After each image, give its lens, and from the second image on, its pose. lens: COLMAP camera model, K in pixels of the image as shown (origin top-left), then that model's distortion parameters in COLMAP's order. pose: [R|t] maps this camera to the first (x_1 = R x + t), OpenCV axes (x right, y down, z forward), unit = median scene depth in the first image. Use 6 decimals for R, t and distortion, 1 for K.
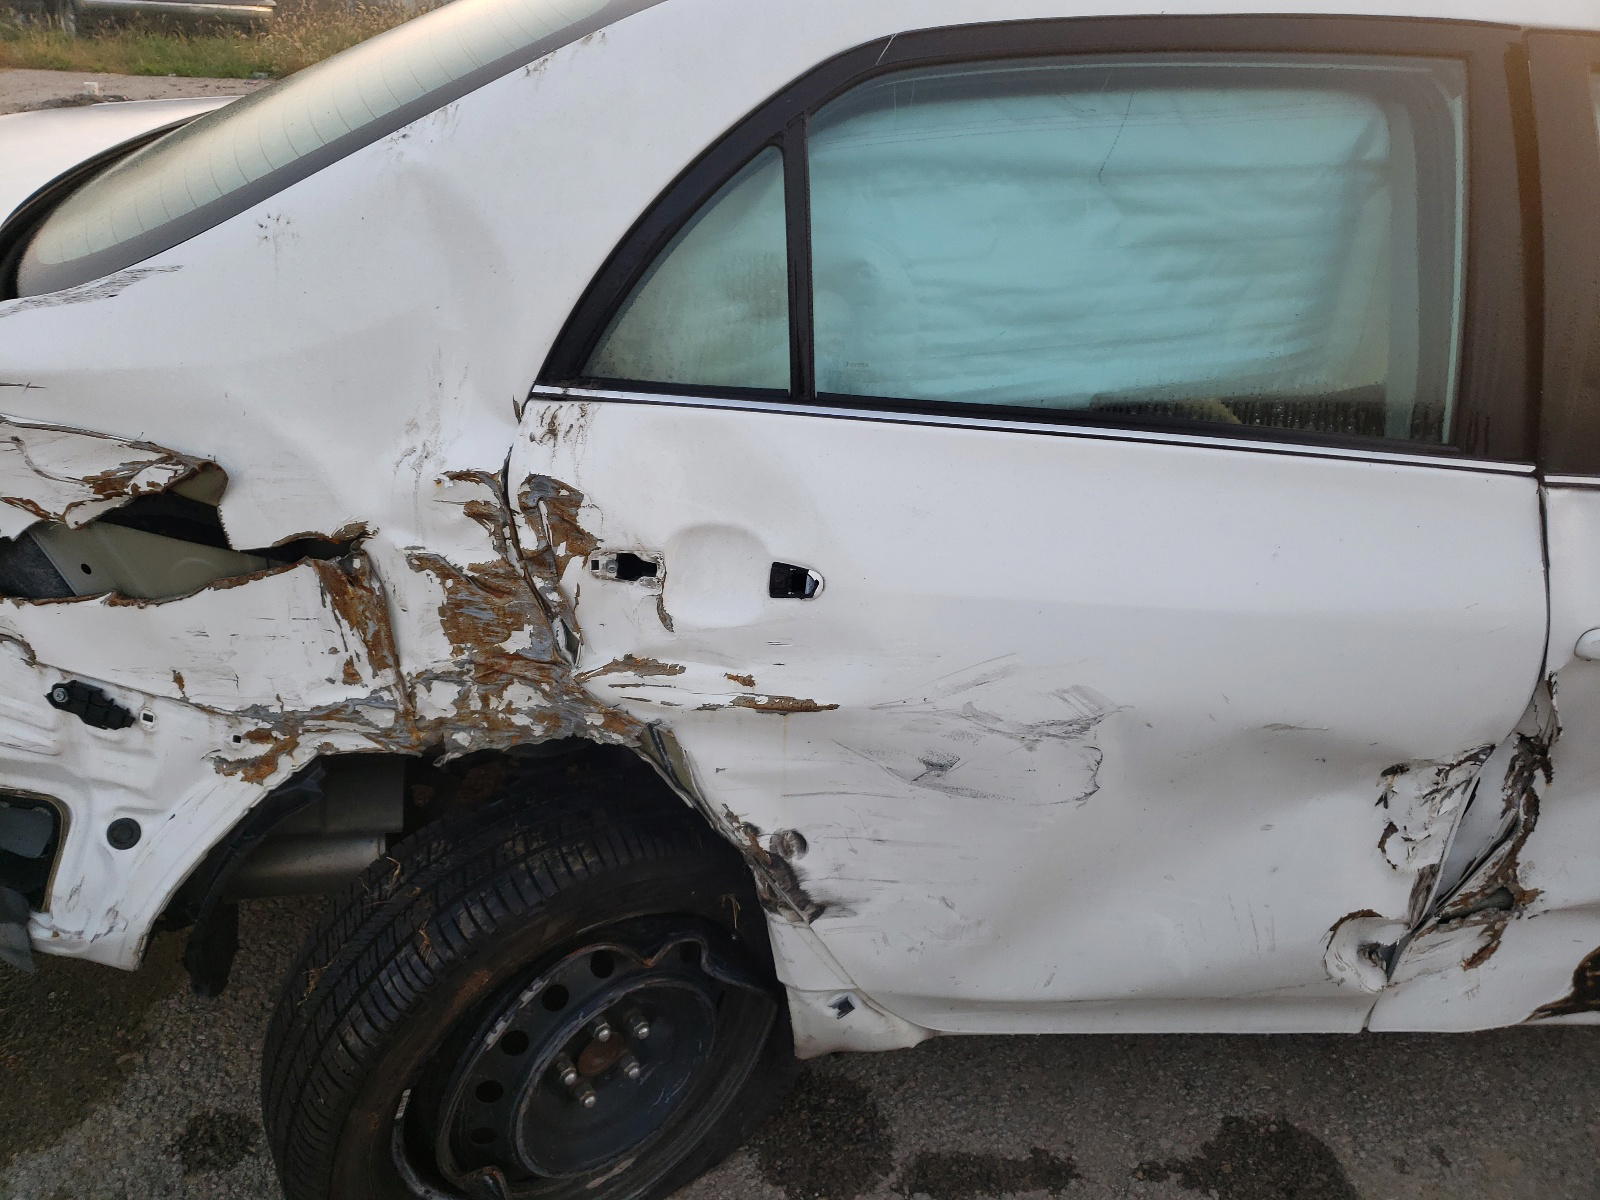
lens RADIAL K [[1305.4, 0, 795.2], [0, 1305.4, 562.6], [0, 0, 1]] dist [0.034856, 0.002680]
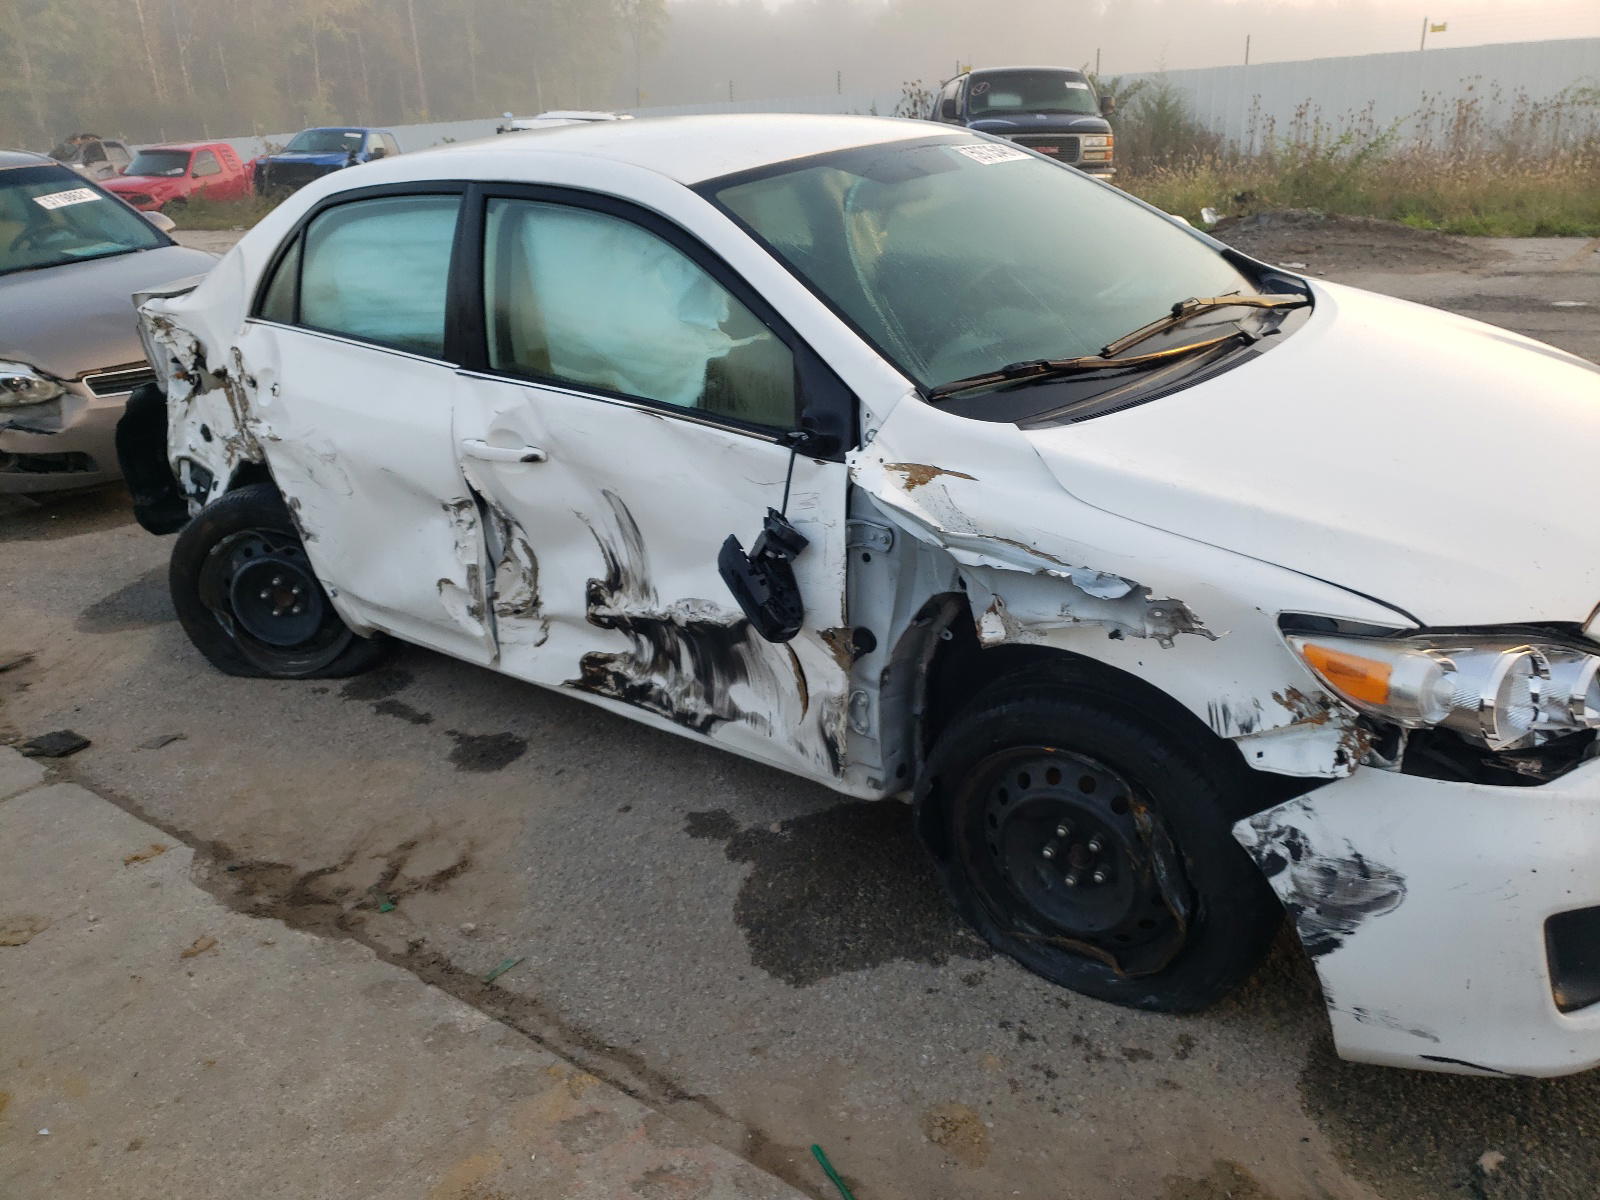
lens RADIAL K [[1305.4, 0, 795.2], [0, 1305.4, 562.6], [0, 0, 1]] dist [0.034856, 0.002680]
pose [[0.728588, 0.147423, -0.668899, 2.117898], [-0.224438, 0.974033, -0.029793, 0.162841], [0.647138, 0.171833, 0.742756, -0.209629]]
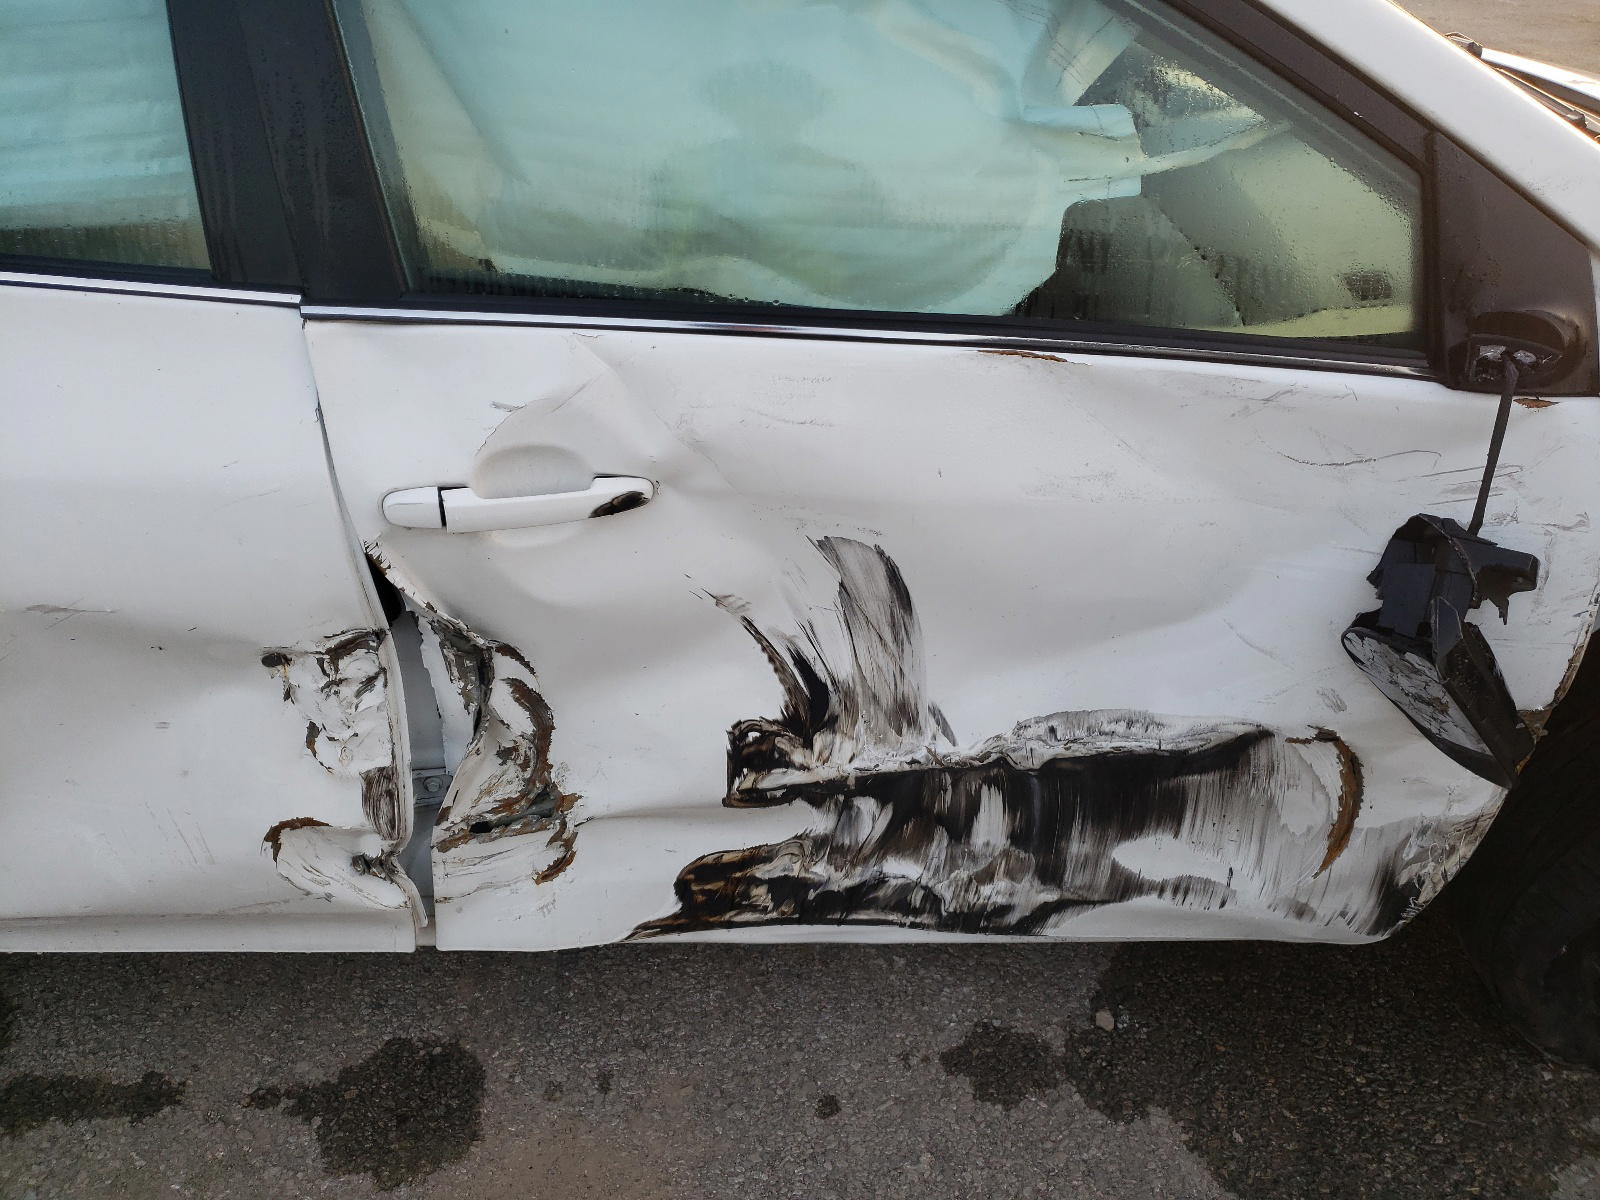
lens RADIAL K [[1305.4, 0, 795.2], [0, 1305.4, 562.6], [0, 0, 1]] dist [0.034856, 0.002680]
pose [[0.997305, -0.003920, -0.073265, 0.767794], [0.009114, 0.997457, 0.070692, 0.032376], [0.072802, -0.071169, 0.994804, 0.153075]]
